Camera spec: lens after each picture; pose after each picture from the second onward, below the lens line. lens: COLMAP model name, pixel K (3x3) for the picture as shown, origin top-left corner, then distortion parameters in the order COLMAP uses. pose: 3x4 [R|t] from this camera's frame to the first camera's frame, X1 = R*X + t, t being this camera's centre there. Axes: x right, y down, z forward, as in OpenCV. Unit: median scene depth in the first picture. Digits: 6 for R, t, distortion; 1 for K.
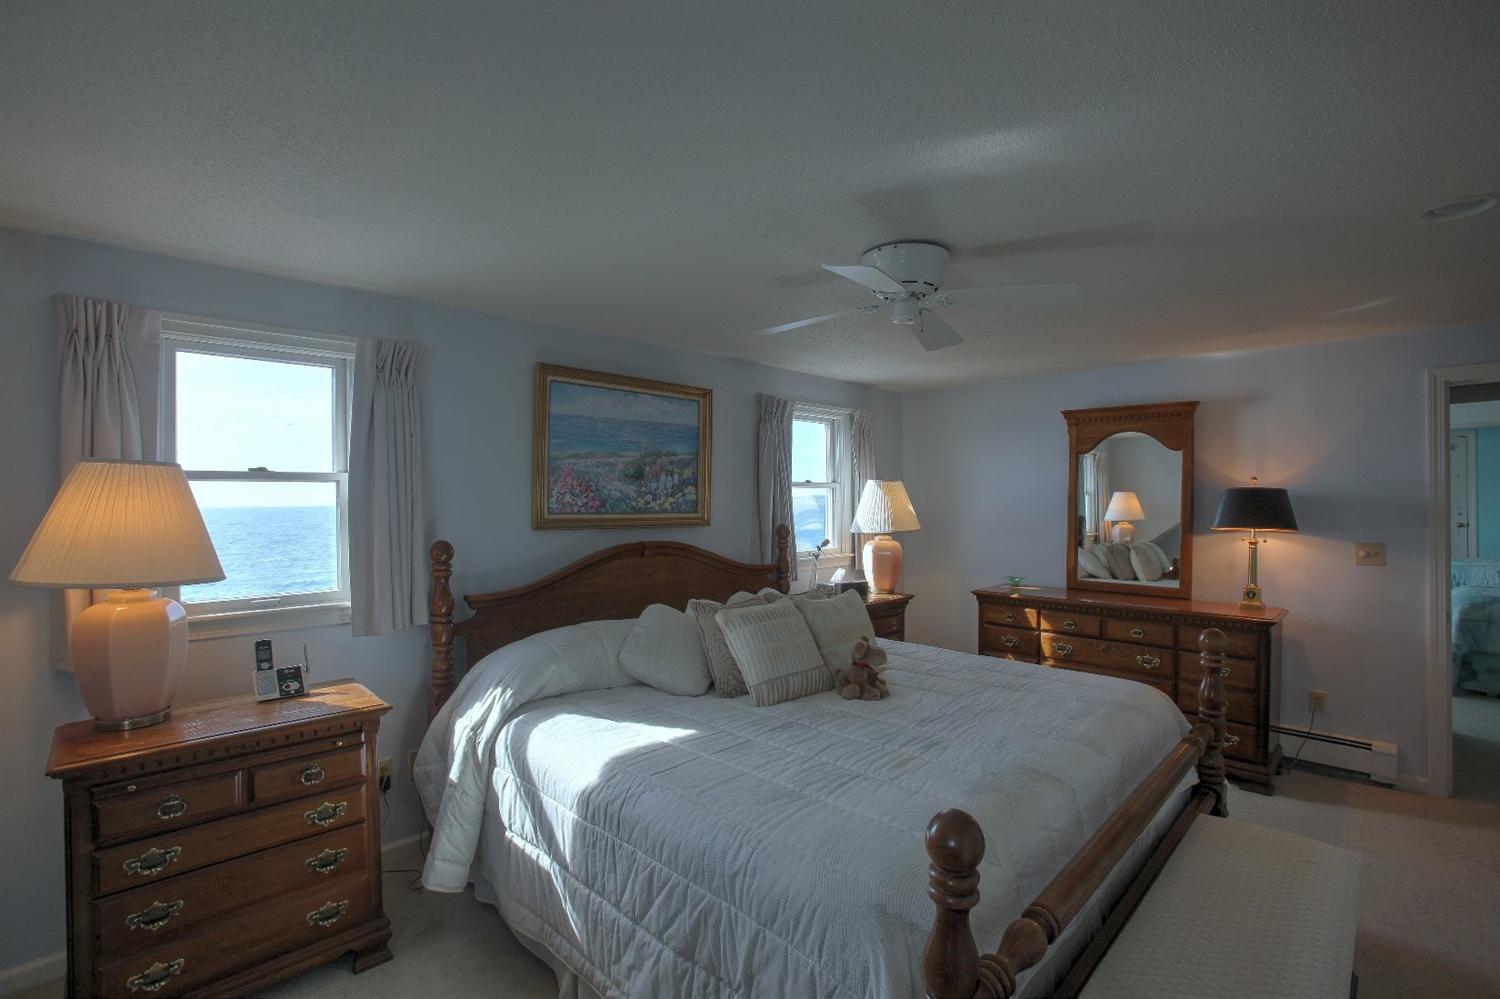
lens RADIAL K [[696.7, 0, 746.3], [0, 696.7, 501.8], [0, 0, 1]] dist [-0.027706, -0.000087]
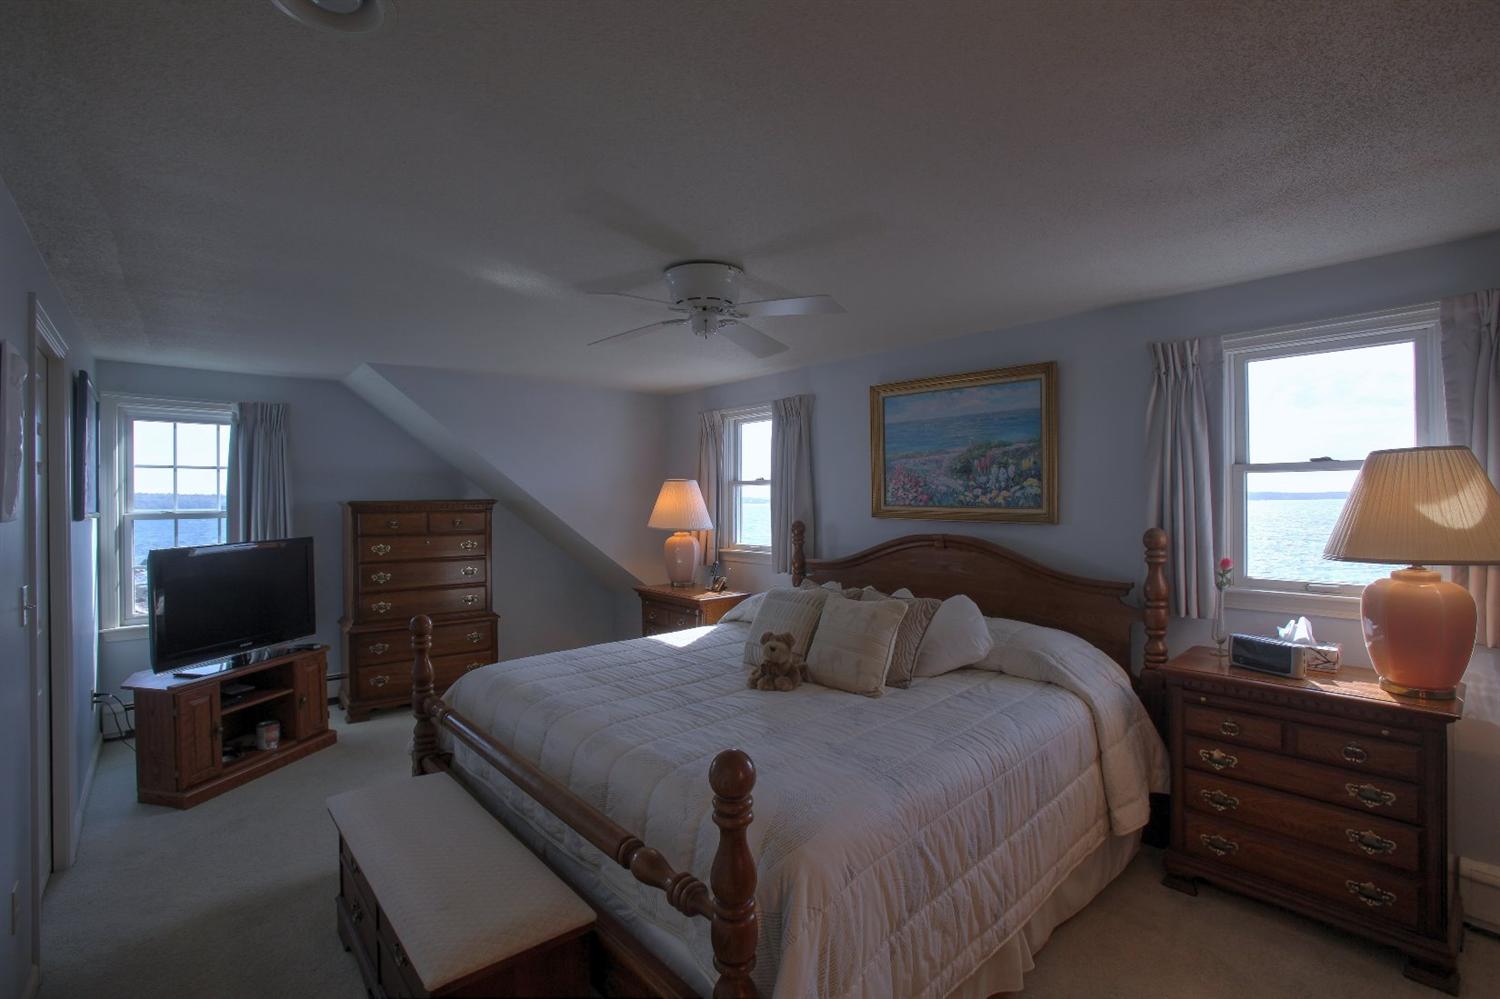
lens RADIAL K [[696.7, 0, 747.5], [0, 696.7, 495.1], [0, 0, 1]] dist [-0.027706, -0.000087]
pose [[-0.068246, 0.002419, -0.997666, 0.868880], [0.003362, 0.999992, 0.002195, -0.004172], [0.997663, -0.003205, -0.068254, 0.750548]]
